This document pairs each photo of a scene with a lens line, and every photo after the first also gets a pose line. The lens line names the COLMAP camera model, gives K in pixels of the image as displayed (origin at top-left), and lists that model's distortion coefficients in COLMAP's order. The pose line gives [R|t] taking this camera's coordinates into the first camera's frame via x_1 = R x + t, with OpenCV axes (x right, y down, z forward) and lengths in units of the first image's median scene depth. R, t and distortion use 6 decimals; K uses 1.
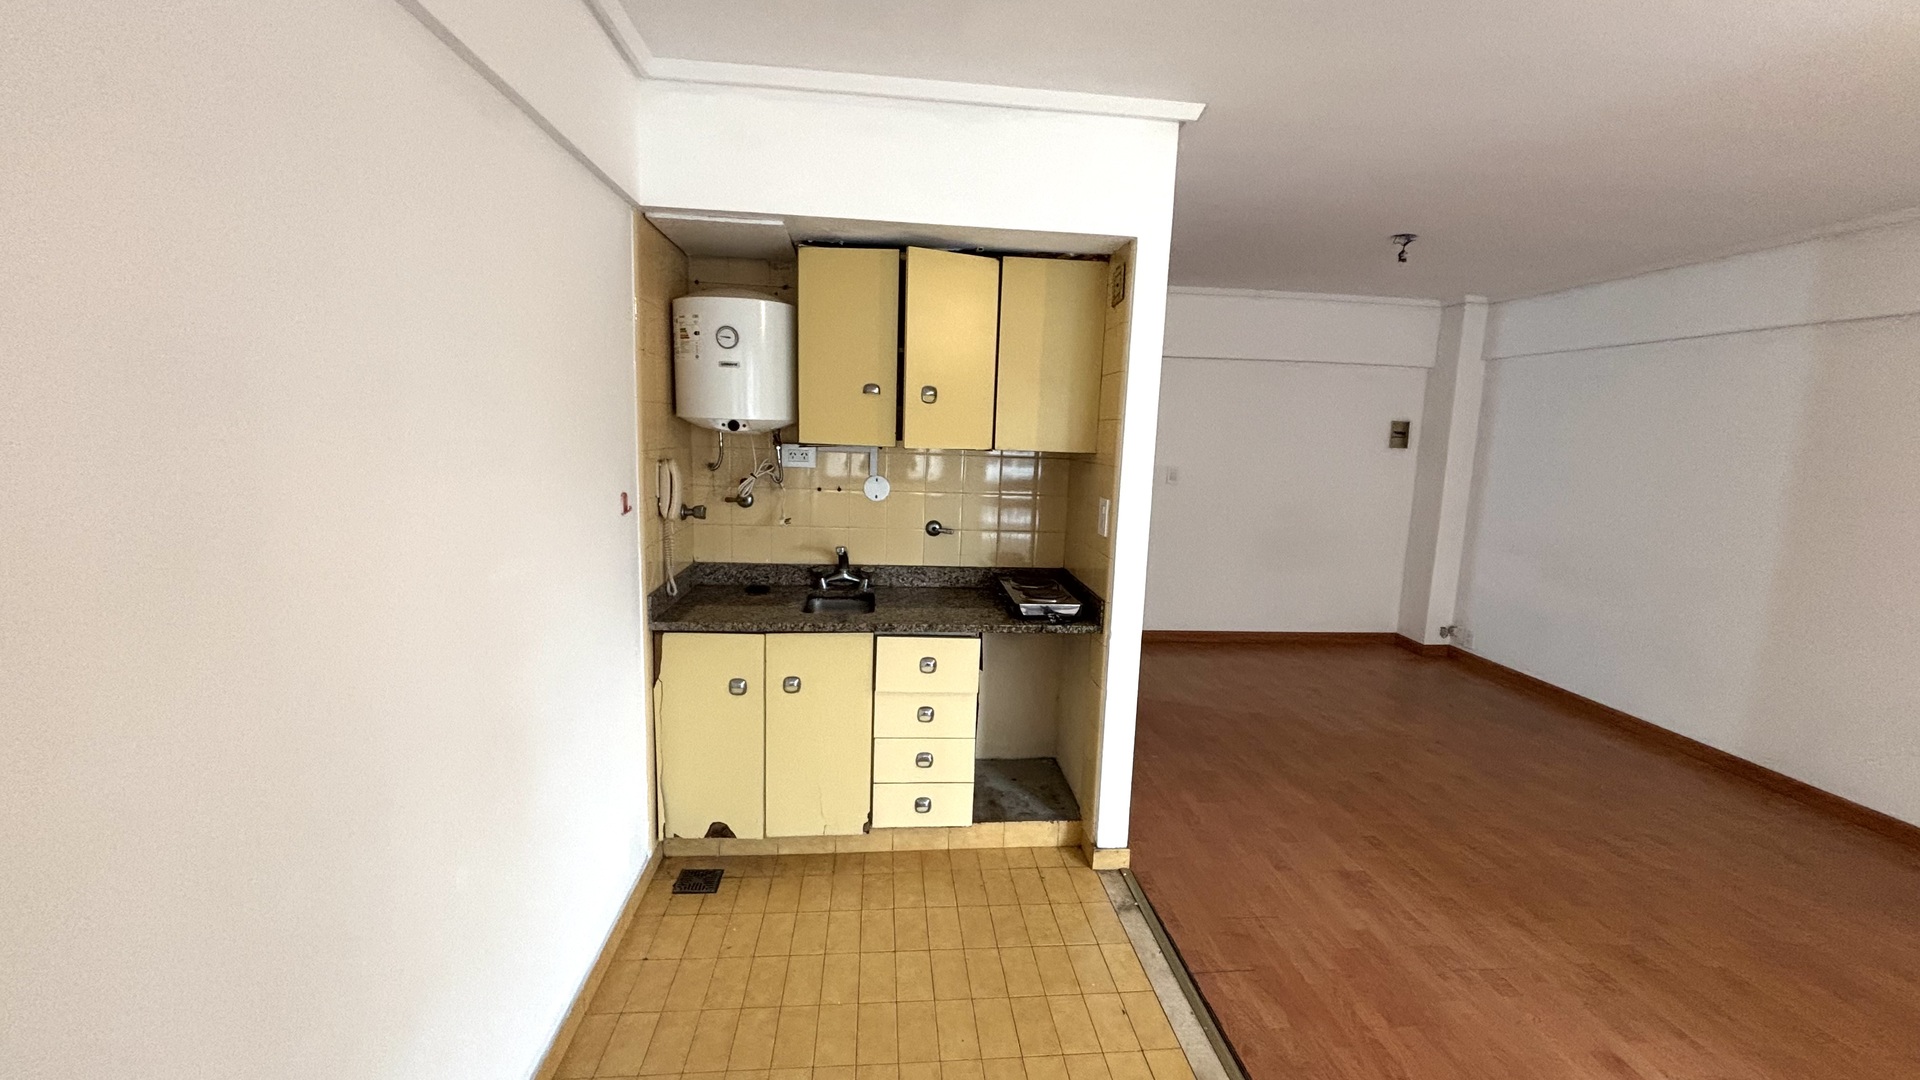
lens RADIAL K [[771.6, 0, 960.0], [0, 771.6, 540.0], [0, 0, 1]] dist [0.001793, -0.000312]
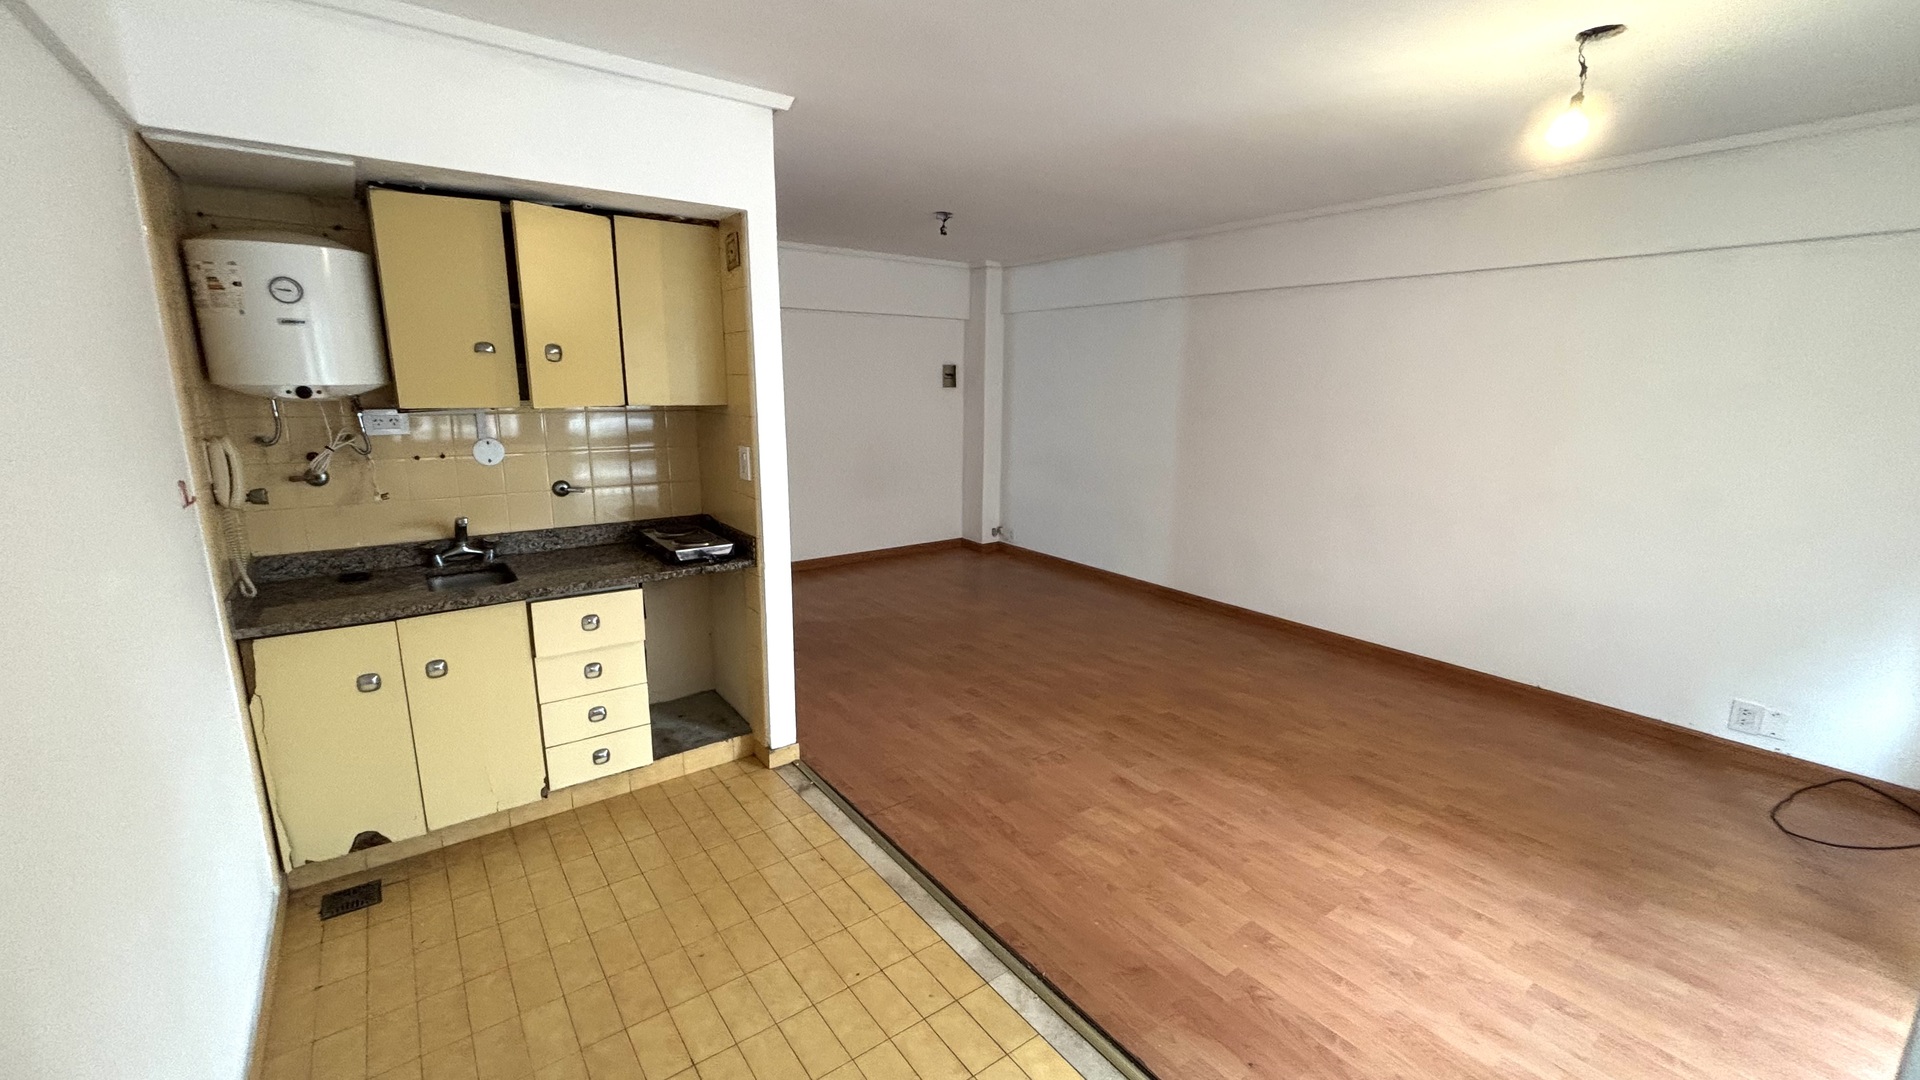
lens RADIAL K [[771.6, 0, 960.0], [0, 771.6, 540.0], [0, 0, 1]] dist [0.001793, -0.000312]
pose [[0.855982, -0.131563, 0.499985, -0.117999], [0.092560, 0.990453, 0.102158, -0.005016], [-0.508652, -0.041167, 0.859987, -0.125494]]
